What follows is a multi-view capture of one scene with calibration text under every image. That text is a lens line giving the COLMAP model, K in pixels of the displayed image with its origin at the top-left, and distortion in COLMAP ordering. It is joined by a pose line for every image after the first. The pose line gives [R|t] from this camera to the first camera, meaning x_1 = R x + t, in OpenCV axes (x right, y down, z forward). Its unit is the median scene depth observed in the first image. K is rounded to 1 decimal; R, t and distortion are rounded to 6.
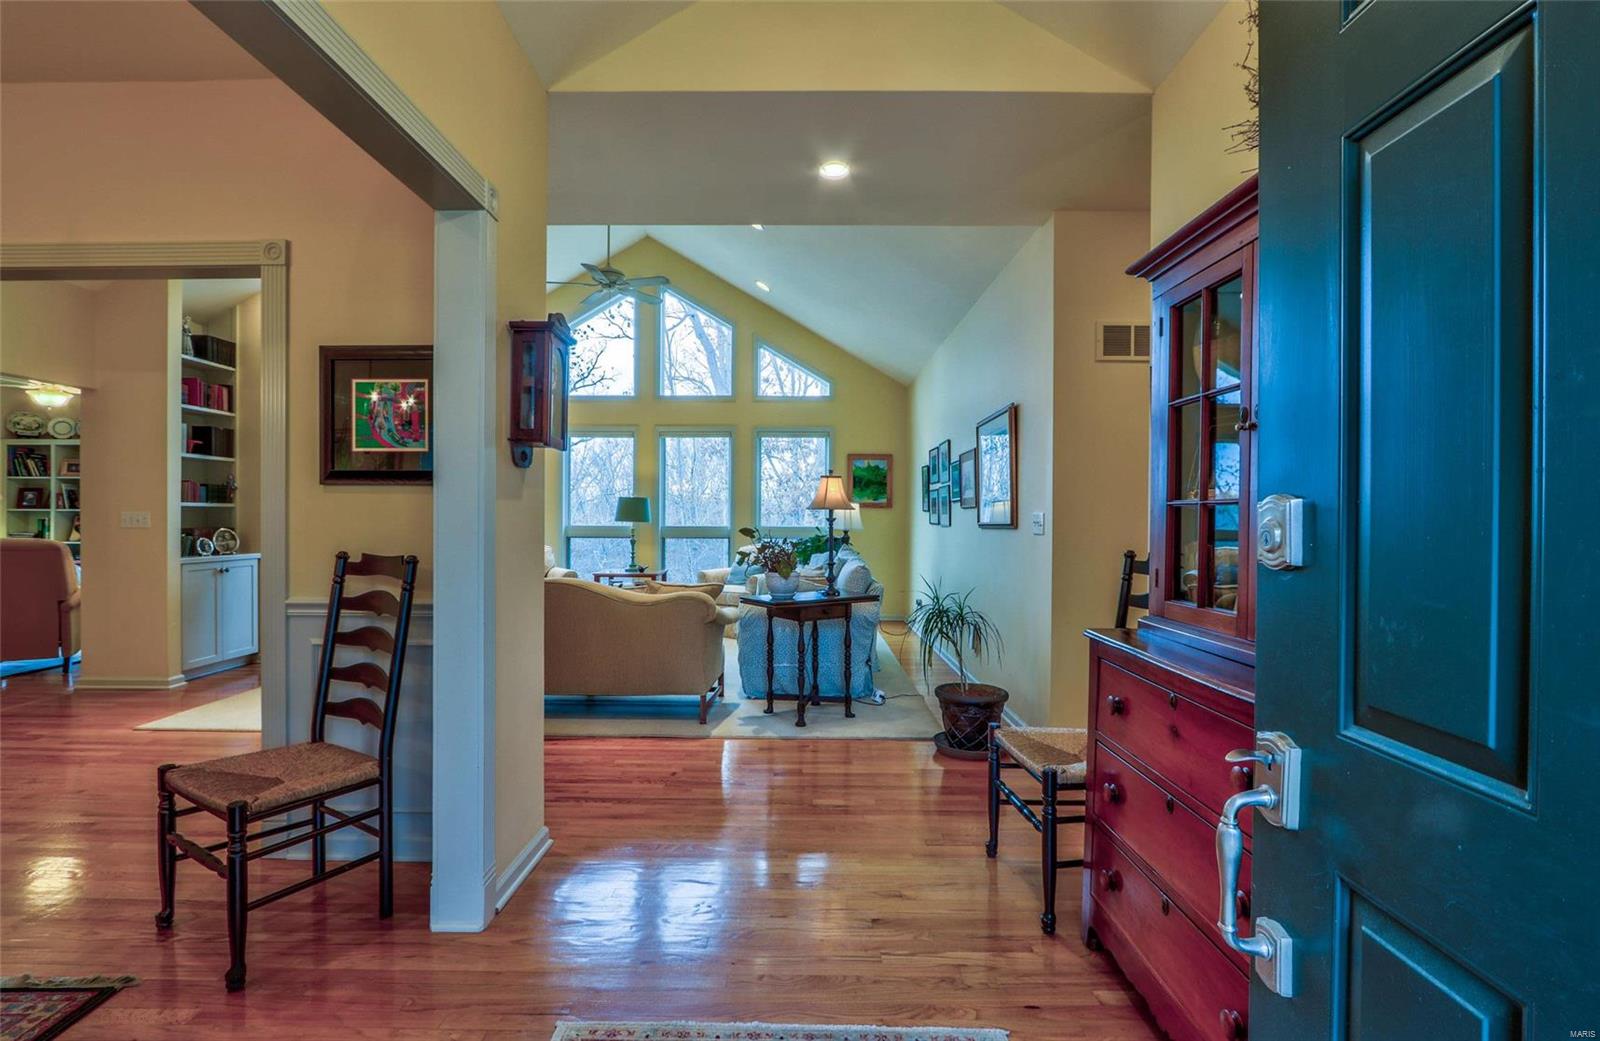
lens RADIAL K [[745.2, 0, 804.0], [0, 745.2, 521.1], [0, 0, 1]] dist [0.001523, -0.000035]
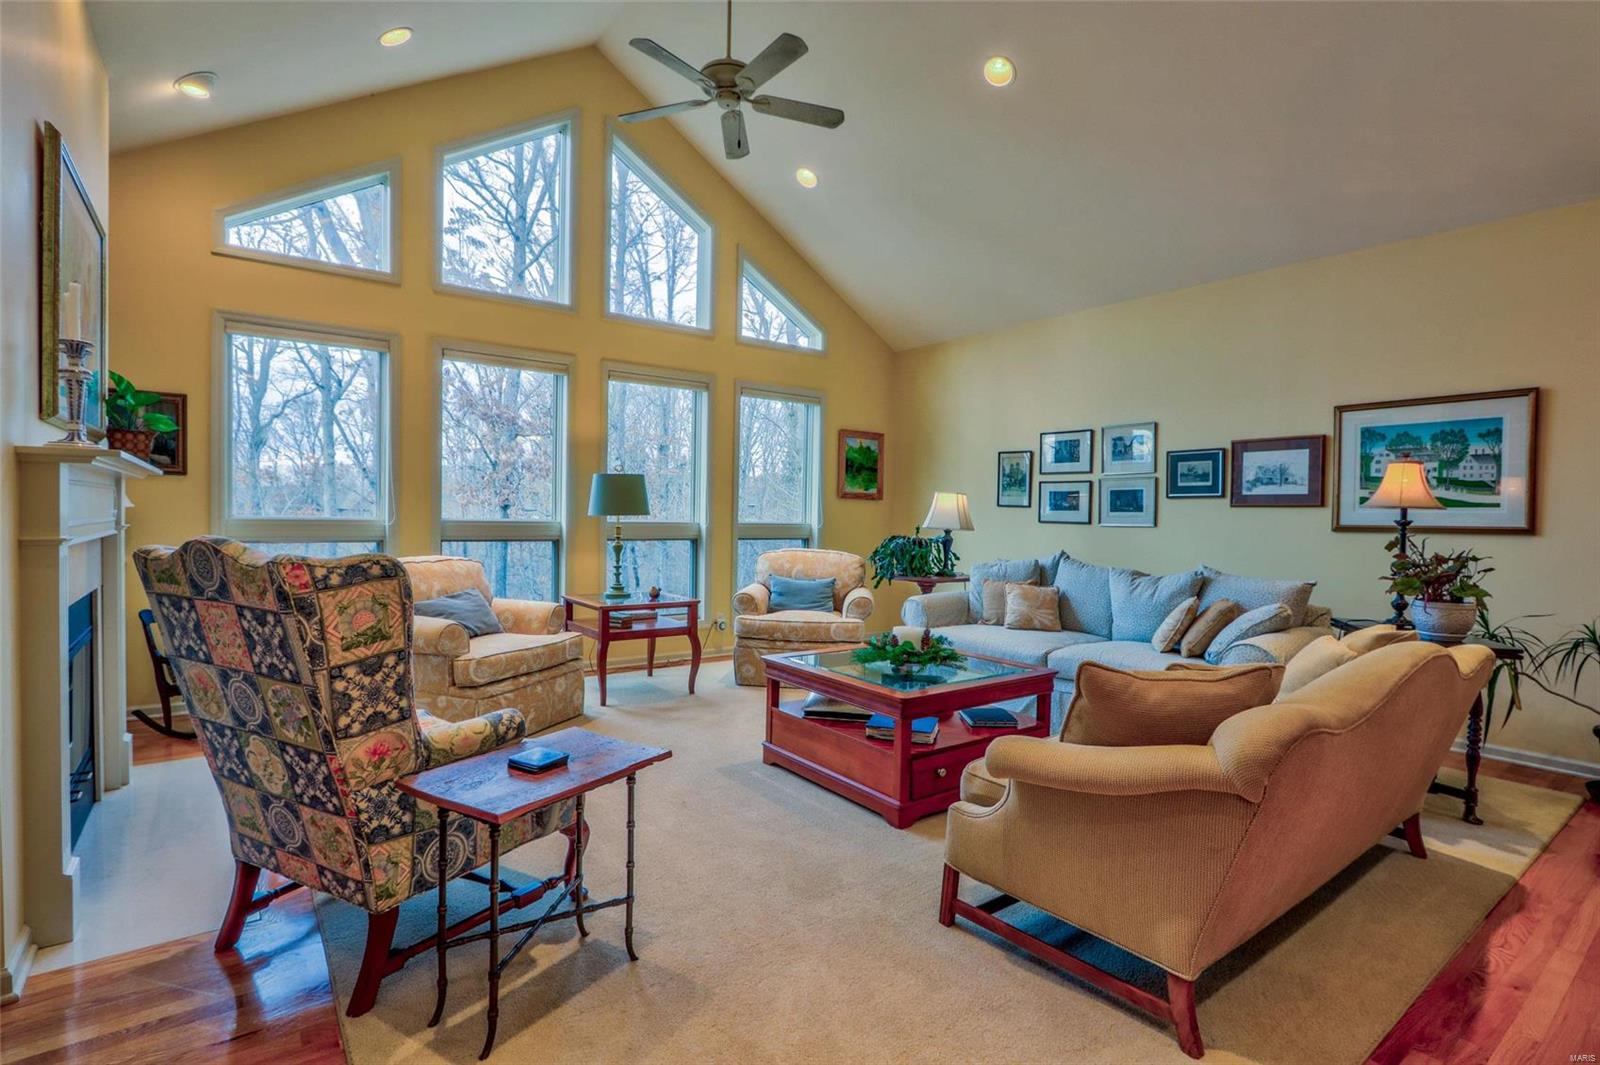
lens RADIAL K [[747.6, 0, 806.6], [0, 747.6, 535.3], [0, 0, 1]] dist [-0.018777, 0.001024]
pose [[0.800471, -0.005290, 0.599349, -0.538366], [-0.015049, 0.999468, 0.028919, -0.001942], [-0.599183, -0.032168, 0.799965, 0.489620]]
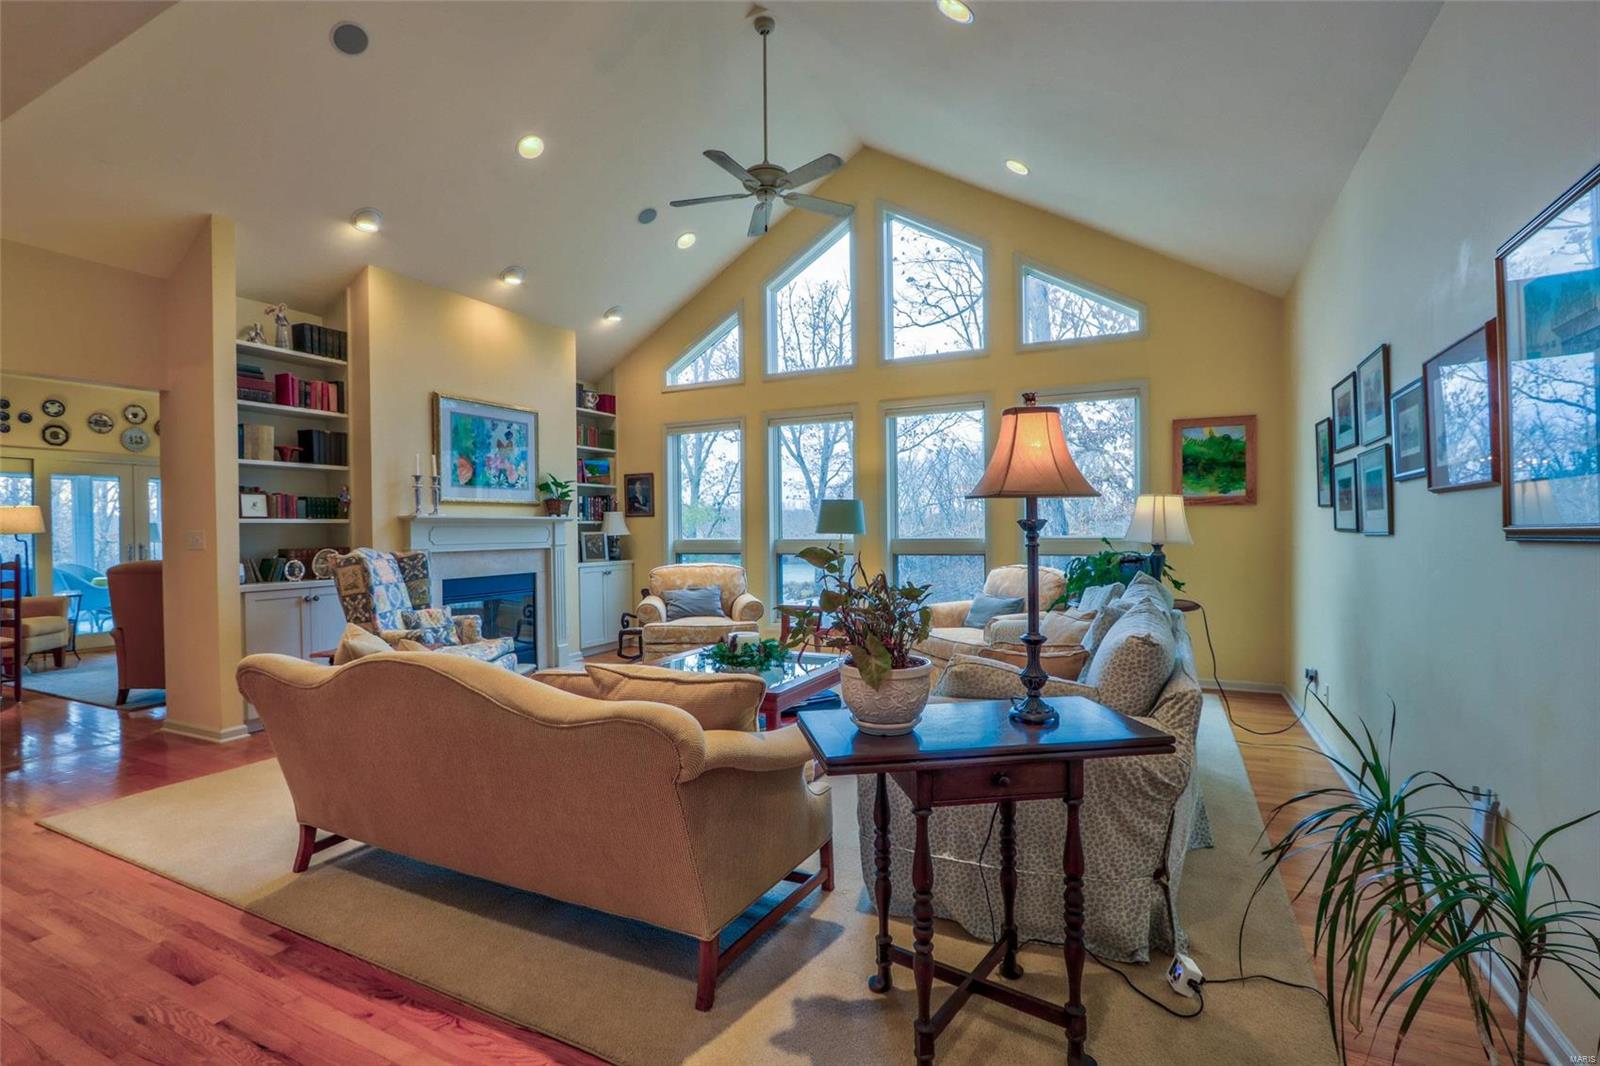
lens RADIAL K [[747.6, 0, 791.8], [0, 747.6, 542.0], [0, 0, 1]] dist [-0.018777, 0.001024]
pose [[0.896961, -0.007867, -0.442039, 0.058215], [0.014319, 0.999834, 0.011262, 0.000420], [0.441877, -0.016431, 0.896925, 0.374466]]
